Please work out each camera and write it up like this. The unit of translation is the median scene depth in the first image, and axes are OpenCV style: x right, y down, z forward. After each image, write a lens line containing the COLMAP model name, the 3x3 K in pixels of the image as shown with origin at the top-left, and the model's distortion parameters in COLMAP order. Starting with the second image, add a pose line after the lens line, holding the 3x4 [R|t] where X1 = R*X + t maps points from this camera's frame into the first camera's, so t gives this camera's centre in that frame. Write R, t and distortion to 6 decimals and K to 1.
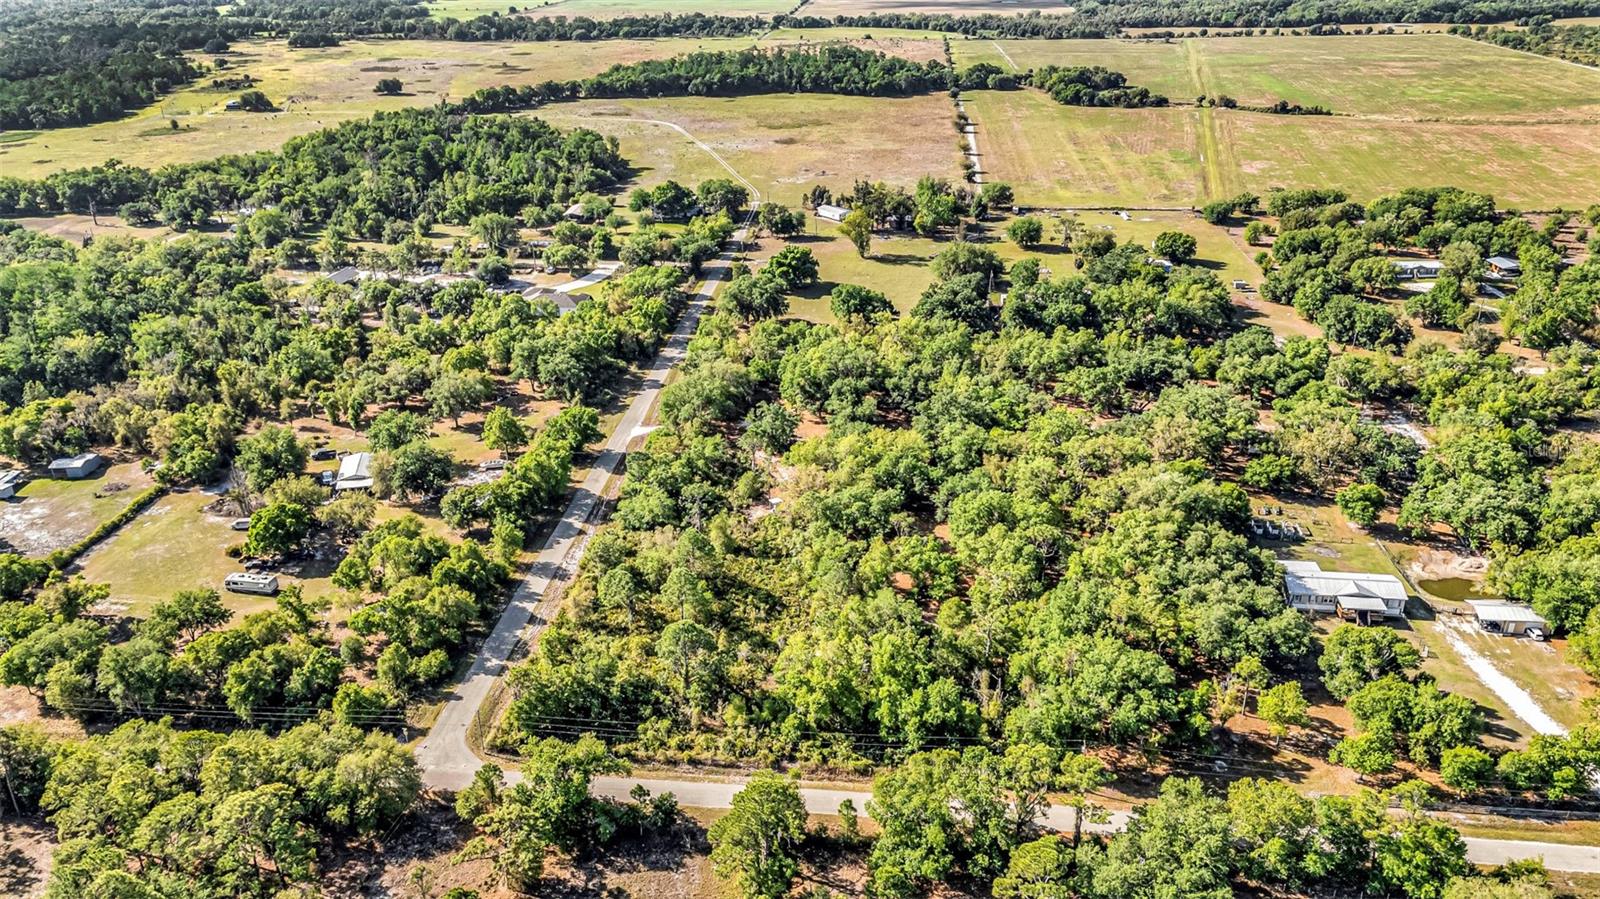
lens RADIAL K [[1176.5, 0, 795.4], [0, 1176.5, 452.8], [0, 0, 1]] dist [0.065886, -0.056889]
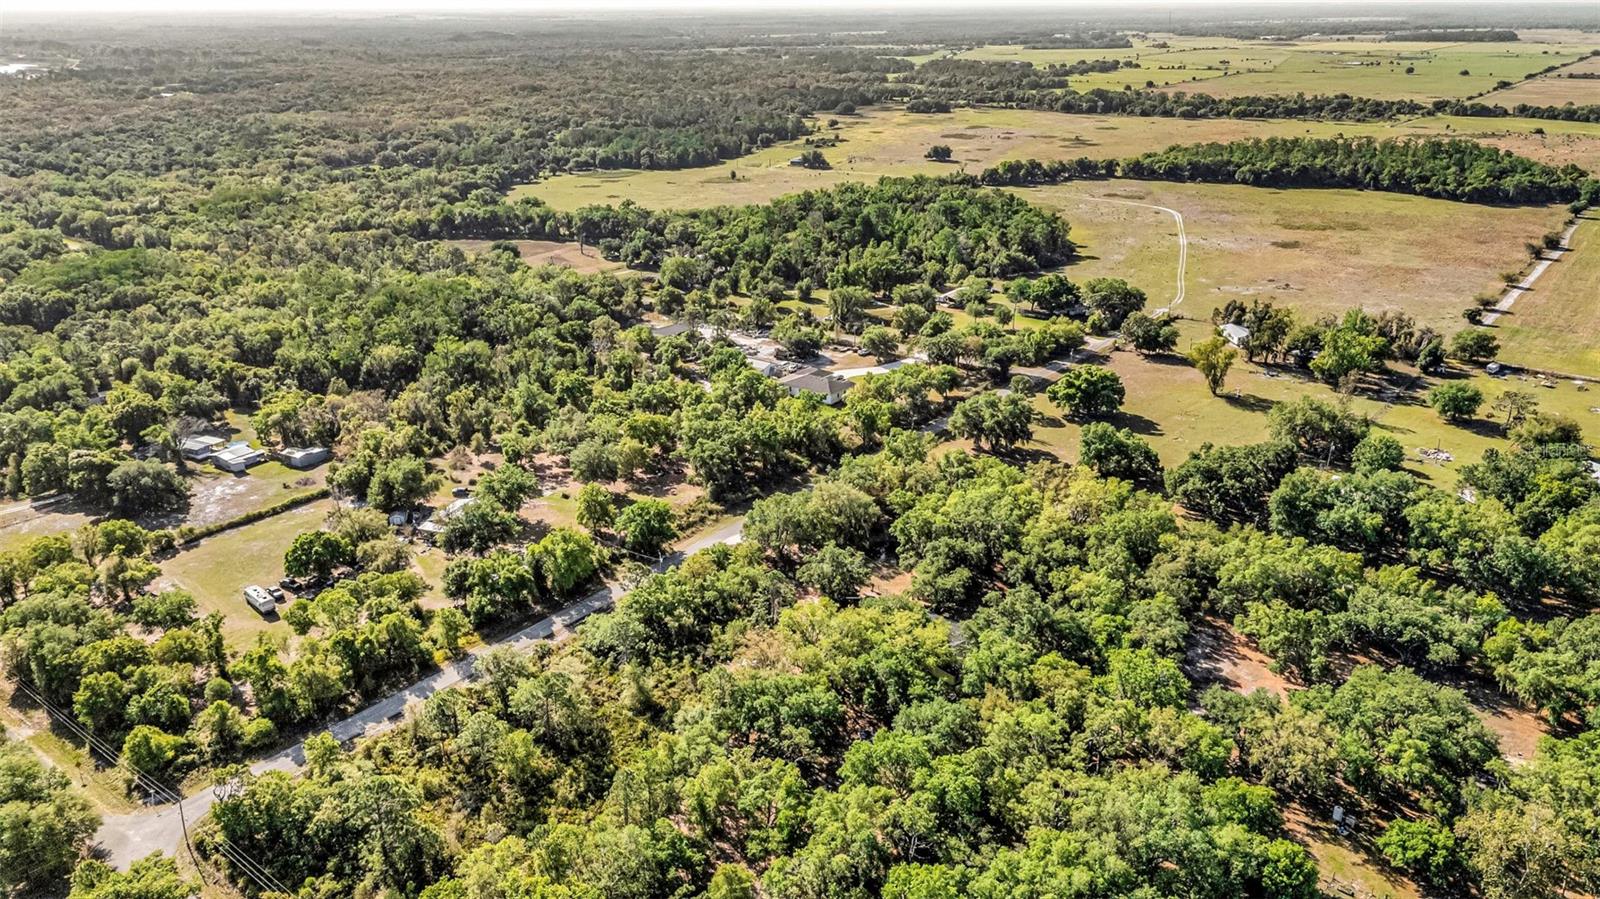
lens RADIAL K [[1176.5, 0, 798.3], [0, 1176.5, 436.5], [0, 0, 1]] dist [0.065886, -0.056889]
pose [[0.842992, 0.192490, -0.502307, 0.342321], [-0.225137, 0.974317, -0.004465, -0.102028], [0.488547, 0.116852, 0.864678, 0.228944]]
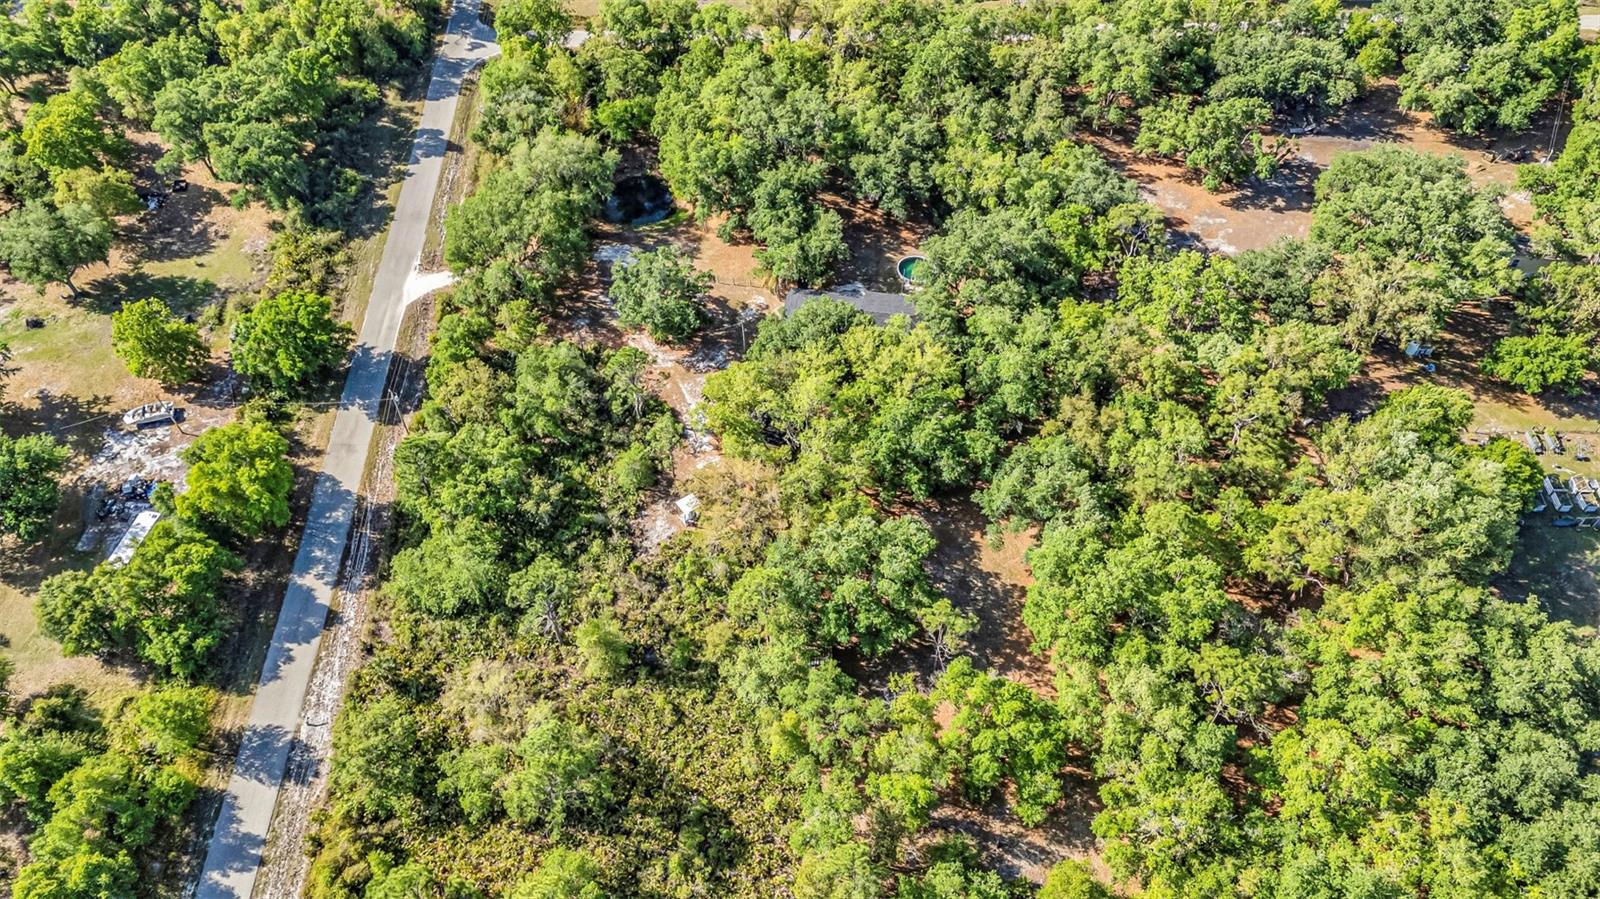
lens RADIAL K [[1176.5, 0, 795.3], [0, 1176.5, 455.8], [0, 0, 1]] dist [0.065886, -0.056889]
pose [[0.992361, -0.093328, 0.080685, -0.008013], [0.046649, 0.889312, 0.454915, -0.191725], [-0.114210, -0.447676, 0.886872, 0.437932]]
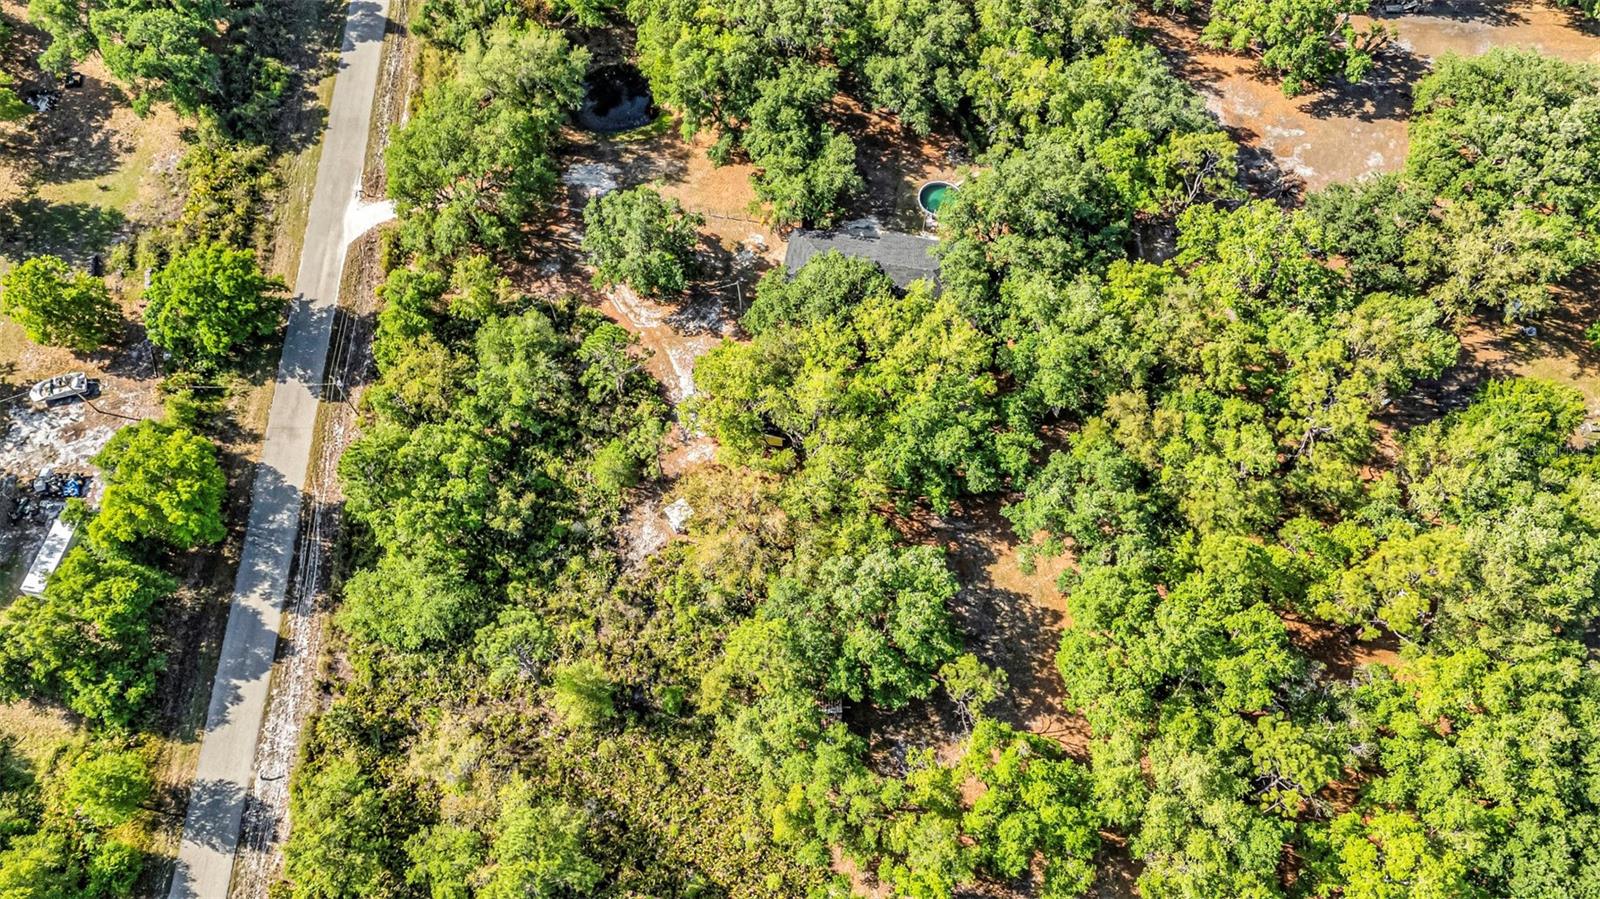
lens RADIAL K [[1176.5, 0, 793.8], [0, 1176.5, 460.3], [0, 0, 1]] dist [0.065886, -0.056889]
pose [[0.992364, -0.106389, 0.062403, 0.001871], [0.043973, 0.777871, 0.626884, -0.234464], [-0.115235, -0.619353, 0.776609, 0.534266]]
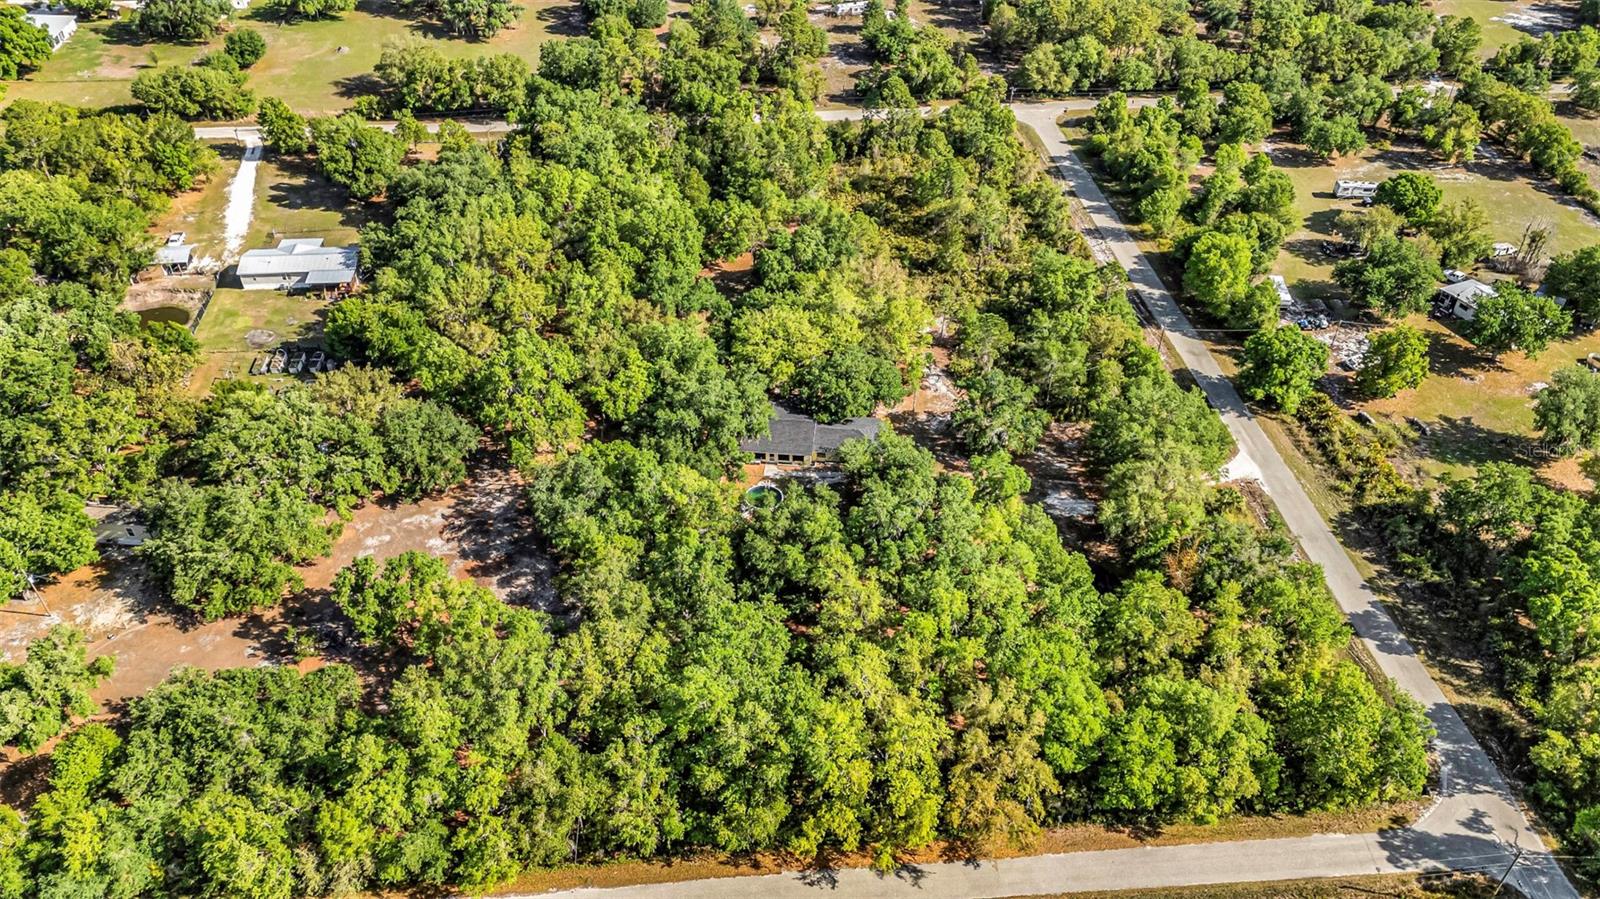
lens RADIAL K [[1176.5, 0, 791.8], [0, 1176.5, 427.4], [0, 0, 1]] dist [0.065886, -0.056889]
pose [[-0.979690, 0.130938, -0.151866, 0.169451], [-0.073815, 0.468680, 0.880278, -0.518034], [0.186439, 0.873610, -0.449496, 1.186651]]
